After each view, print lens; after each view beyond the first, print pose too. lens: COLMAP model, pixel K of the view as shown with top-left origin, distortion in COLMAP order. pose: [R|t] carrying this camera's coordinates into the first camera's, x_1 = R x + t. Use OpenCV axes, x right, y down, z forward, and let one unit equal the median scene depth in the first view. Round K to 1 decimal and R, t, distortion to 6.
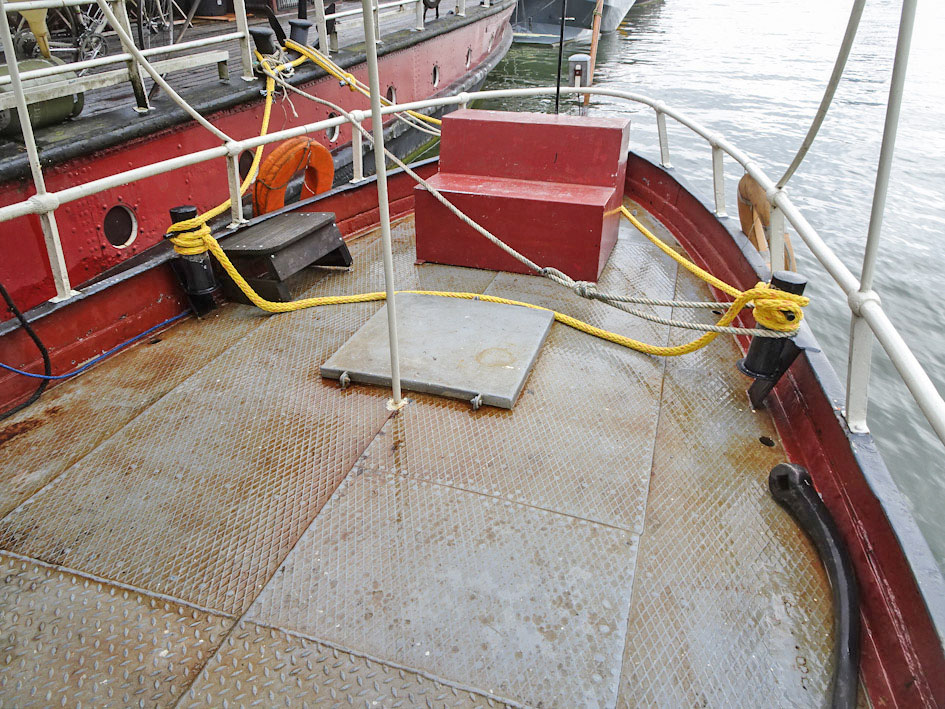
lens RADIAL K [[688.8, 0, 476.0], [0, 688.8, 356.8], [0, 0, 1]] dist [0.017522, 0.001020]
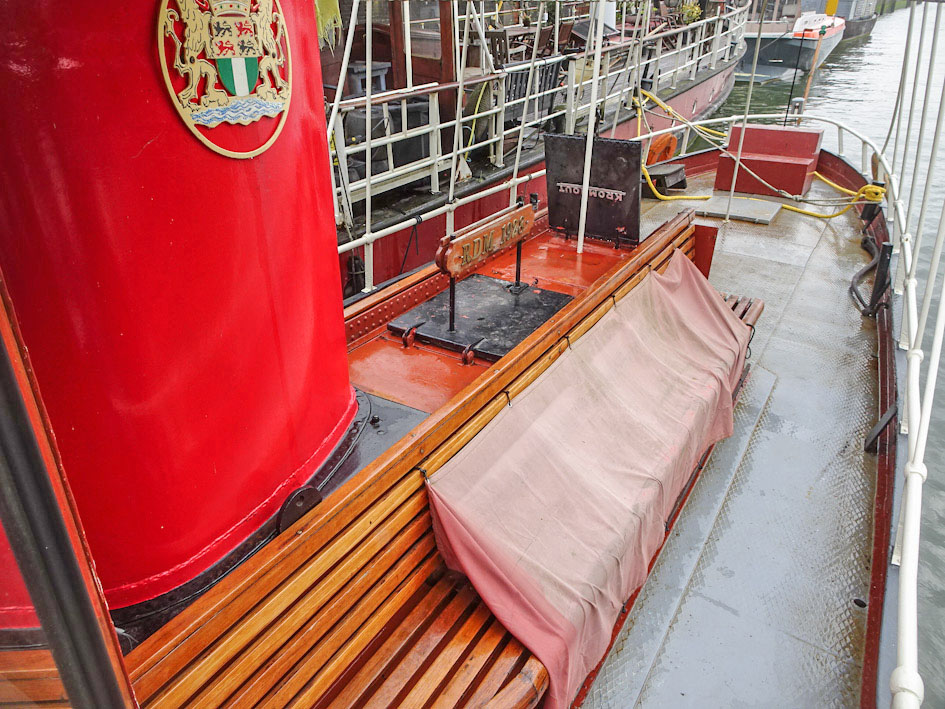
lens RADIAL K [[648.3, 0, 472.5], [0, 648.3, 354.5], [0, 0, 1]] dist [-0.002788, -0.000878]
pose [[0.964129, 0.108815, -0.242104, -0.283442], [-0.112515, 0.993649, -0.001465, 0.504683], [0.240407, 0.028652, 0.970249, -1.269091]]
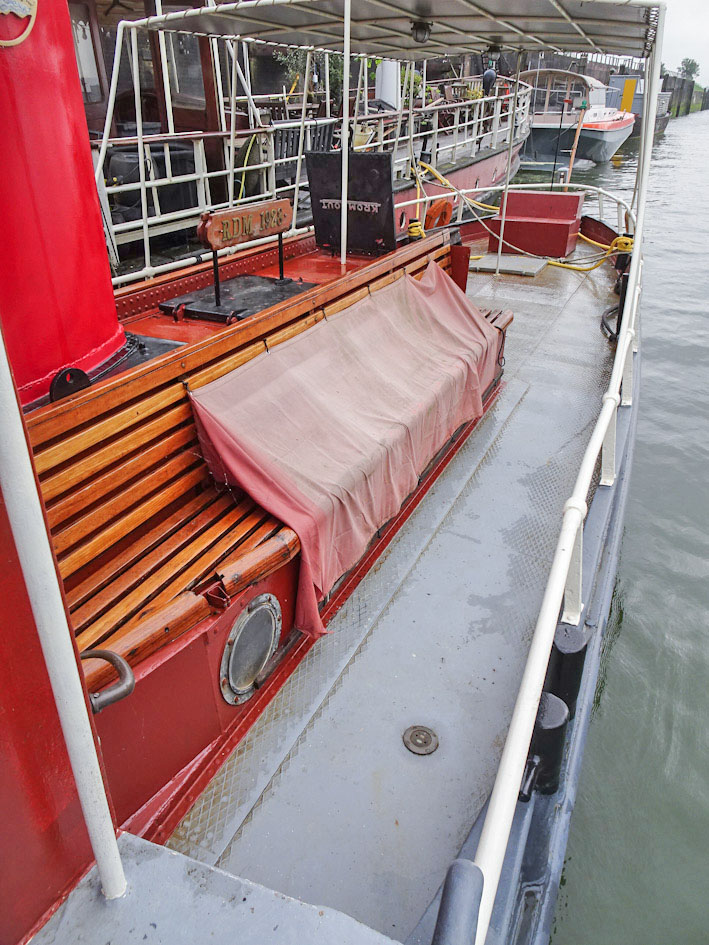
lens RADIAL K [[648.3, 0, 351.1], [0, 648.3, 477.0], [0, 0, 1]] dist [-0.002788, -0.000878]
pose [[0.988608, 0.065434, -0.135545, -0.205559], [-0.063970, 0.997837, 0.015126, 0.656628], [0.136242, -0.006283, 0.990656, -1.338370]]
